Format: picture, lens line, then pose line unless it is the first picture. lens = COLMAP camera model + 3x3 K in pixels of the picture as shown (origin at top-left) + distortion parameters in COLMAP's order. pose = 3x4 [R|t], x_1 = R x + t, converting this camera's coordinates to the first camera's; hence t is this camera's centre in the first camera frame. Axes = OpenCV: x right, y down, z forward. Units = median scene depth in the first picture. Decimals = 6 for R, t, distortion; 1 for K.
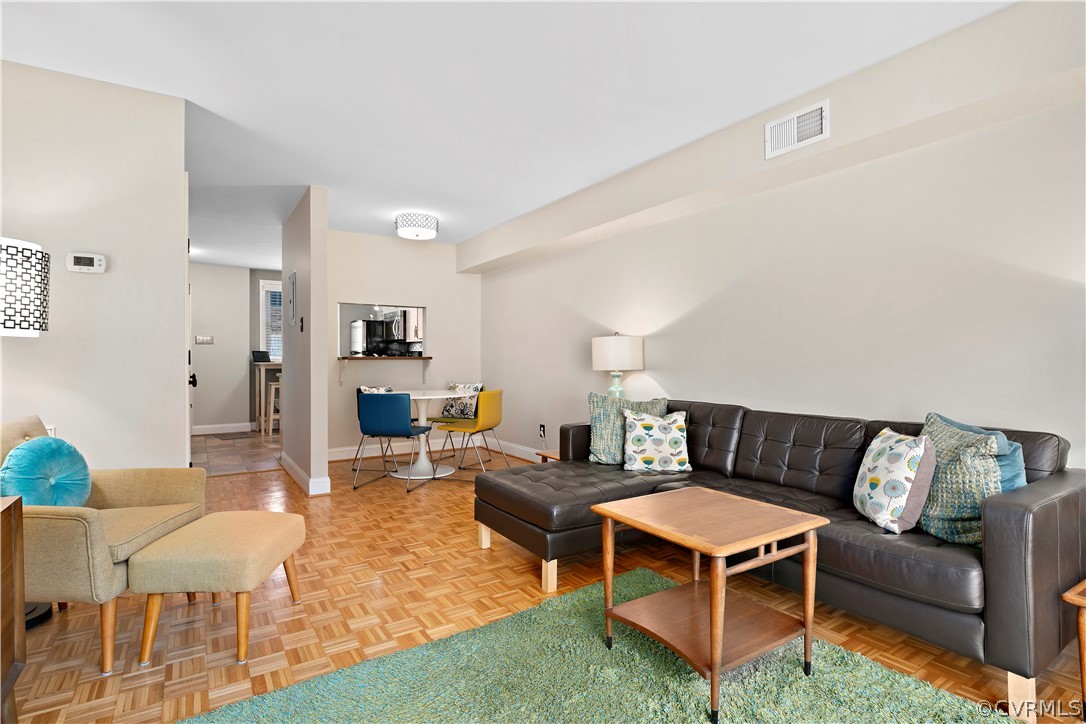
lens RADIAL K [[529.6, 0, 546.2], [0, 529.6, 361.5], [0, 0, 1]] dist [-0.029906, -0.000647]
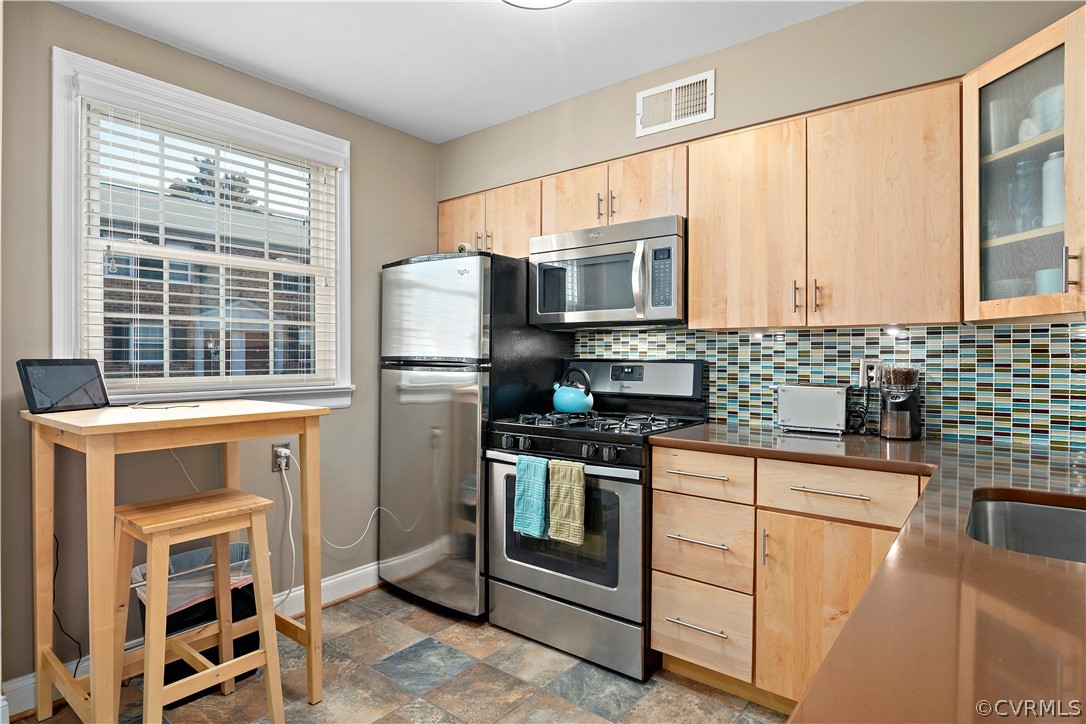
lens RADIAL K [[582.8, 0, 541.3], [0, 582.8, 360.8], [0, 0, 1]] dist [-0.002259, -0.001635]
pose [[0.951413, -0.002977, 0.307904, -0.451220], [-0.001126, 0.999913, 0.013147, -0.024448], [-0.307917, -0.012855, 0.951326, 0.739215]]
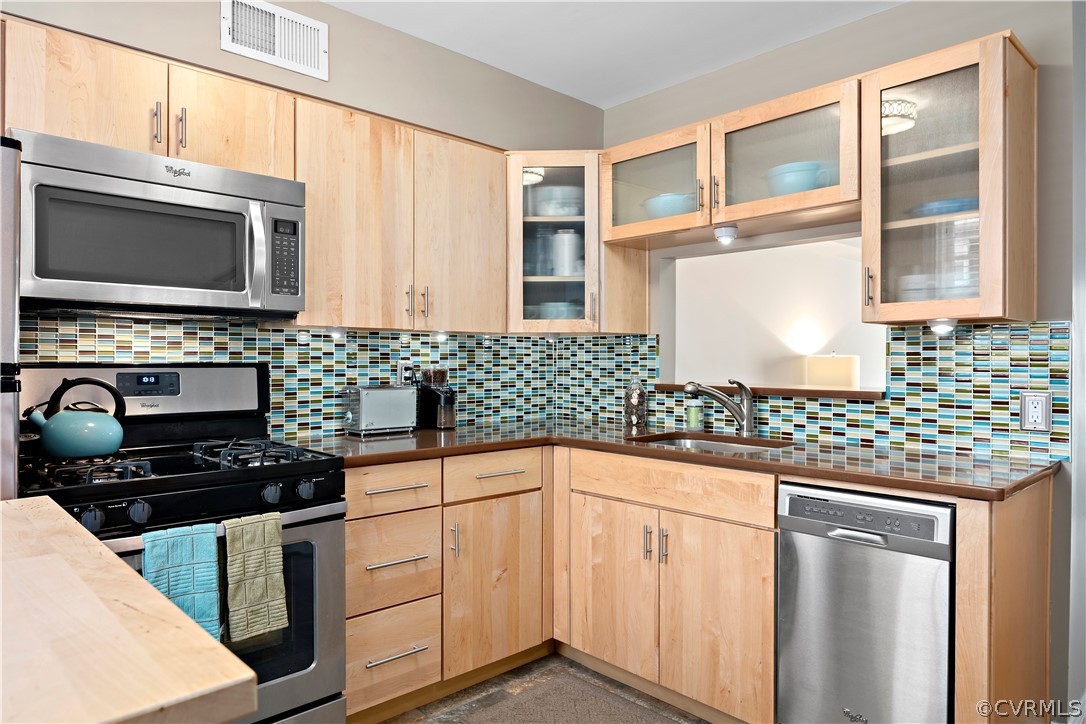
lens RADIAL K [[687.9, 0, 545.1], [0, 687.9, 364.4], [0, 0, 1]] dist [0.002246, 0.000086]
pose [[-0.171060, -0.009950, 0.985210, -0.592789], [-0.006439, 0.999939, 0.008980, -0.023681], [-0.985240, -0.004807, -0.171114, 0.956711]]
